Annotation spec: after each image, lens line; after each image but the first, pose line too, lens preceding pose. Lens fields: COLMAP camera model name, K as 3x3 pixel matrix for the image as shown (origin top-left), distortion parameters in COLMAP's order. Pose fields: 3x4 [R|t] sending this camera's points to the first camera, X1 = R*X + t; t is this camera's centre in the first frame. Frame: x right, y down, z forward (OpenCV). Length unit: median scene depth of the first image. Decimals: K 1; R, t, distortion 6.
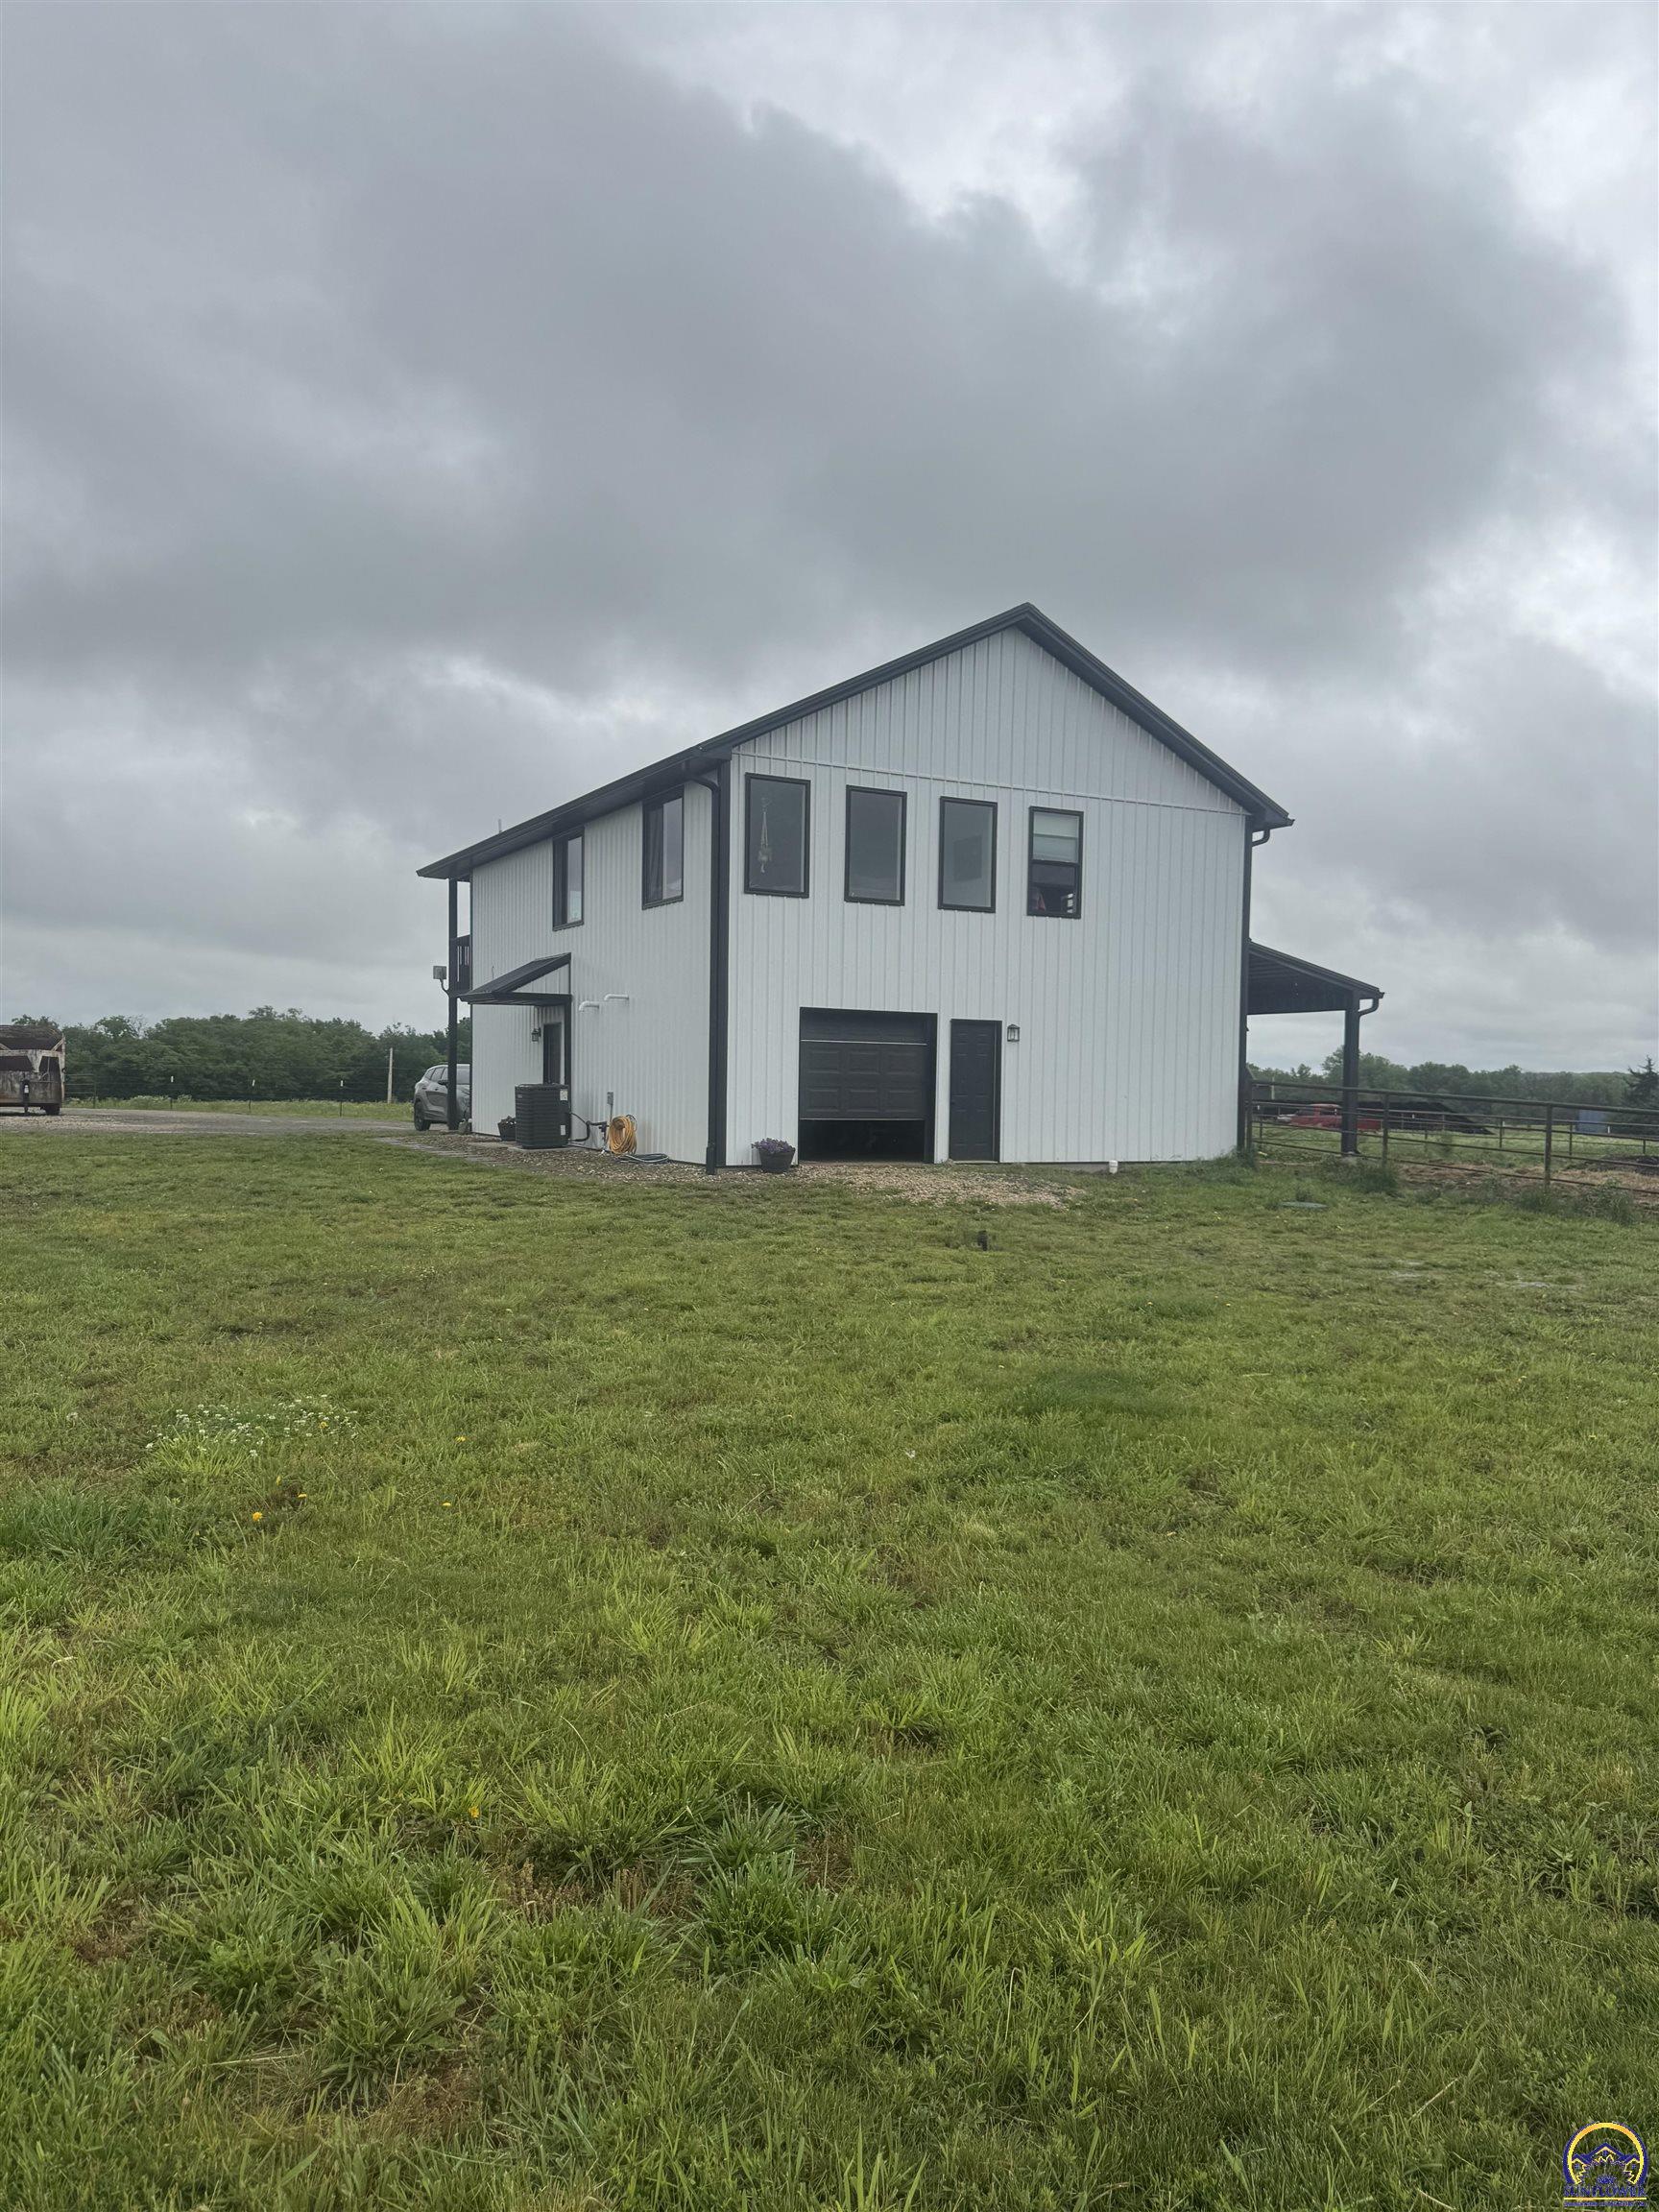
lens RADIAL K [[1551.0, 0, 829.7], [0, 1551.0, 1106.8], [0, 0, 1]] dist [-0.000961, 0.000069]
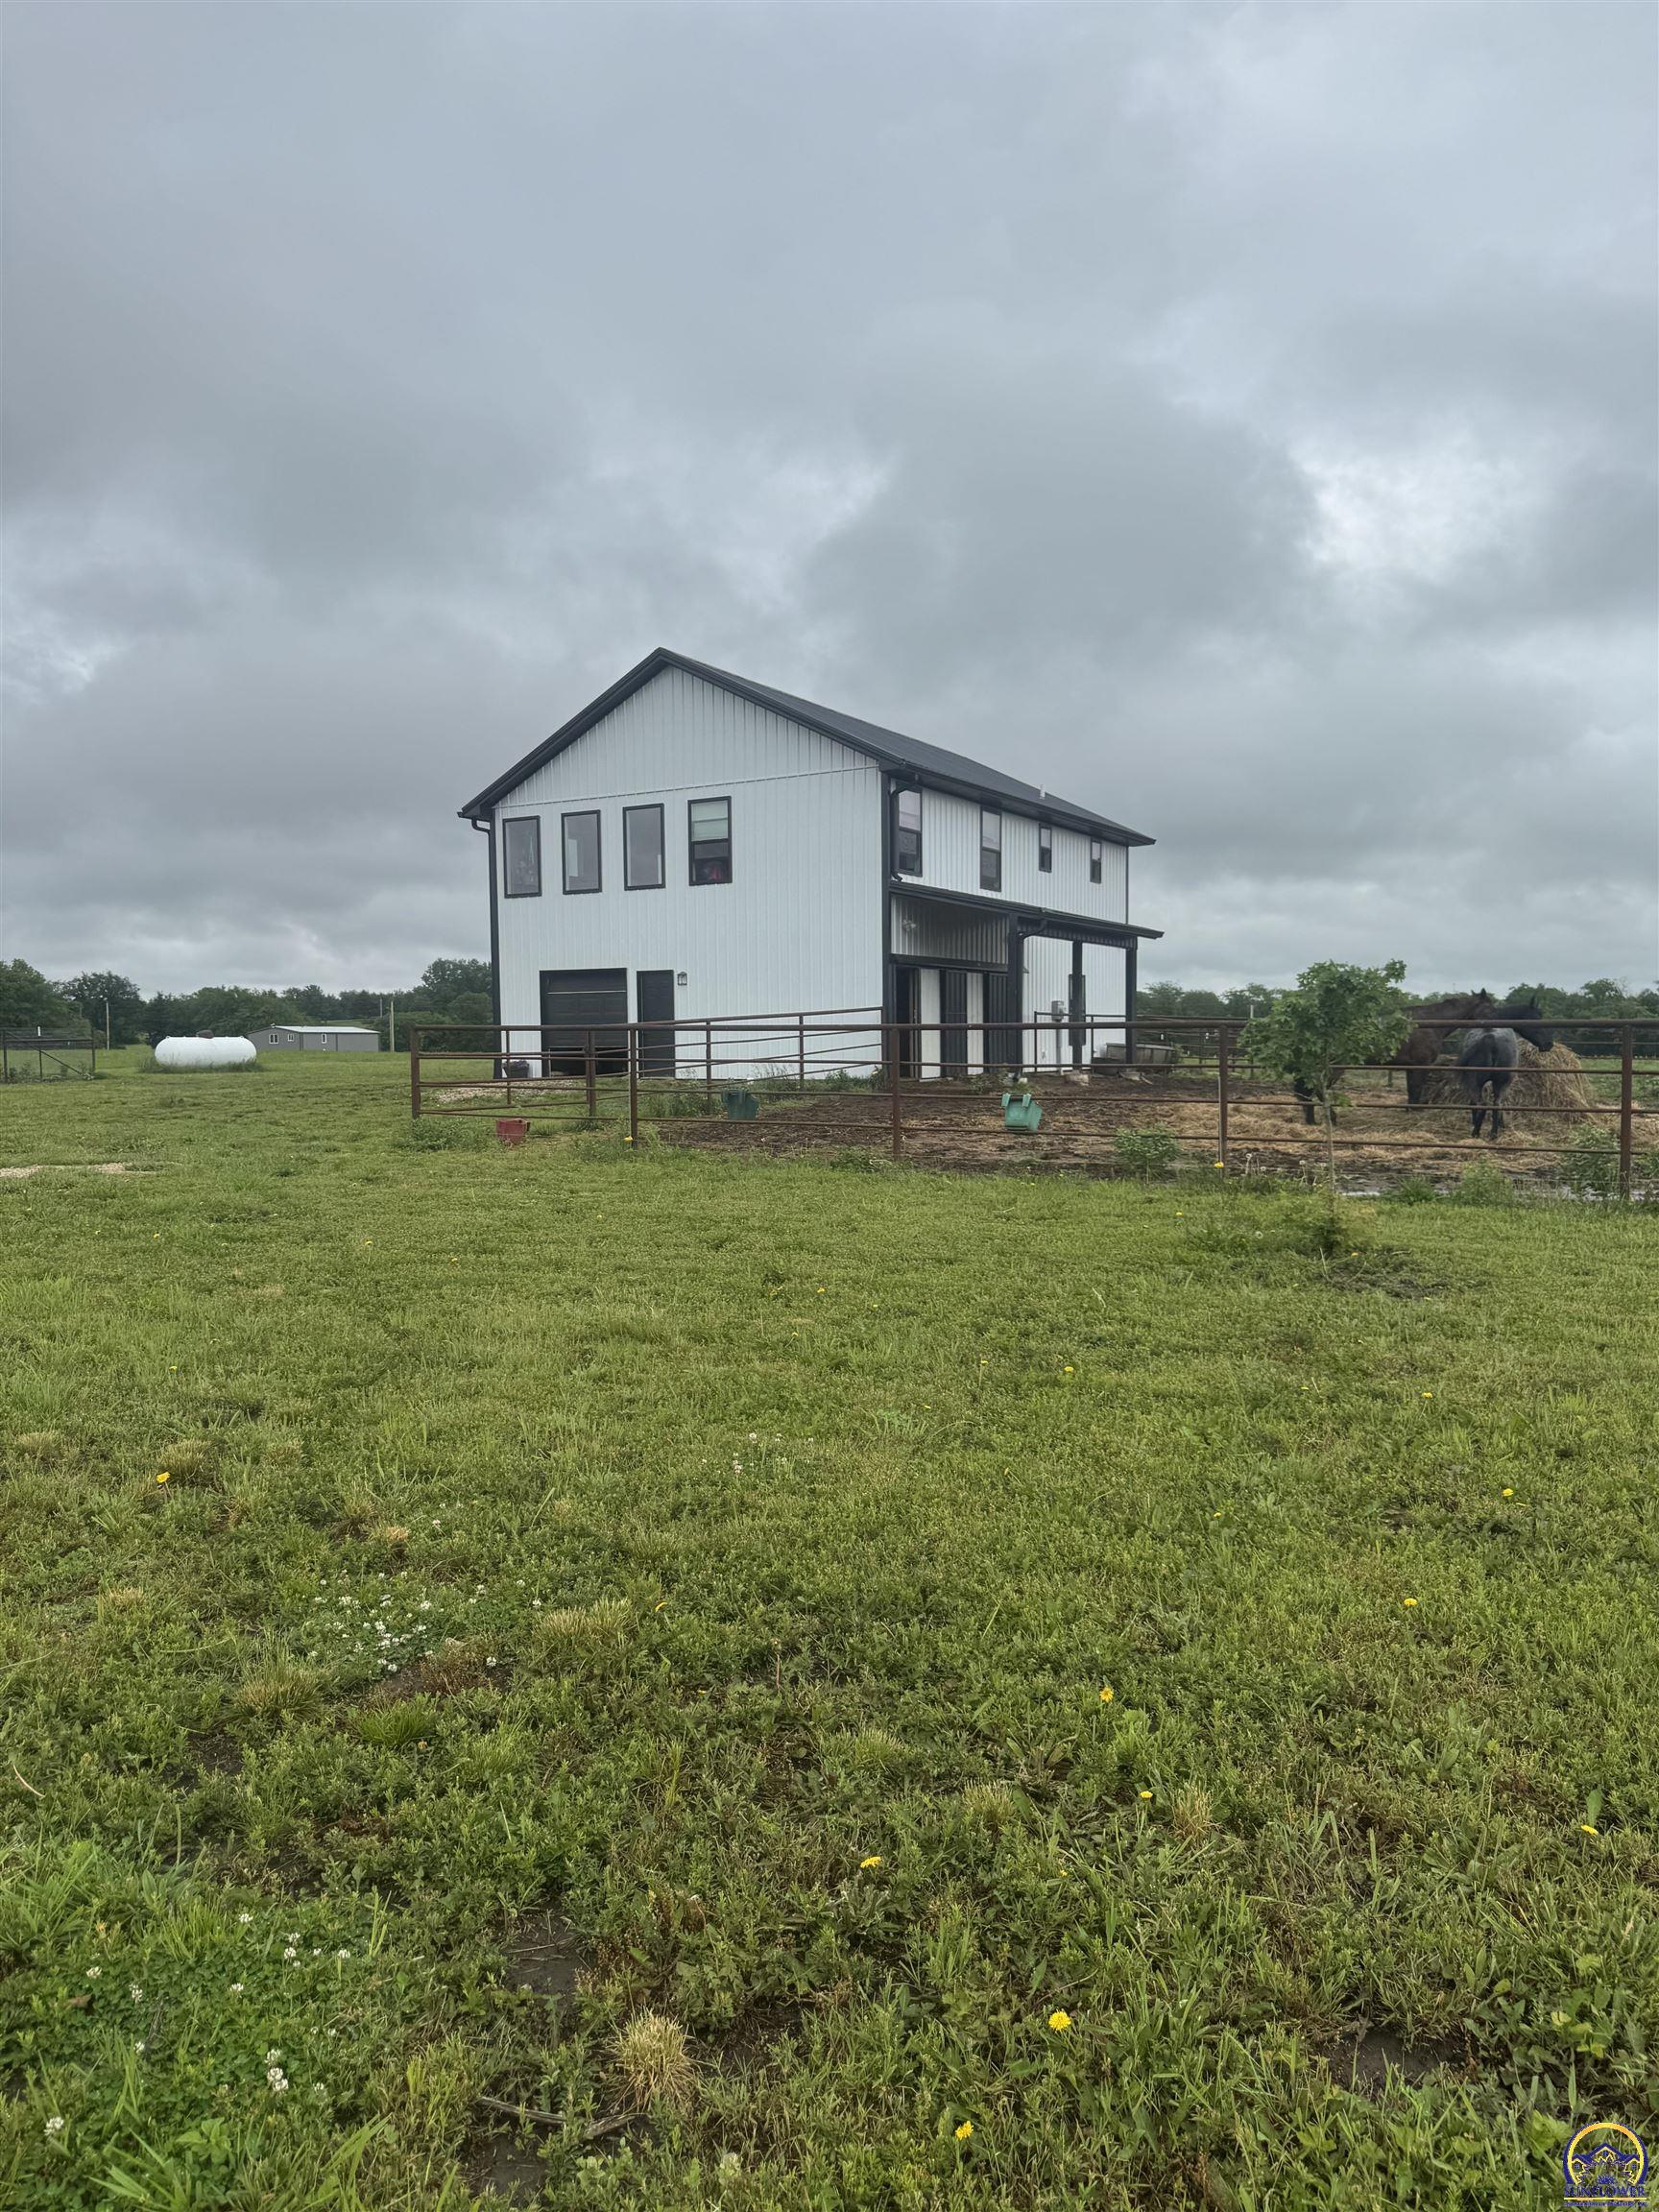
lens RADIAL K [[1551.0, 0, 830.1], [0, 1551.0, 1107.1], [0, 0, 1]] dist [-0.000961, 0.000069]
pose [[0.476123, 0.031141, -0.878827, 1.323876], [-0.013699, 0.999514, 0.027995, 0.021075], [0.879272, -0.001290, 0.476319, 0.498490]]
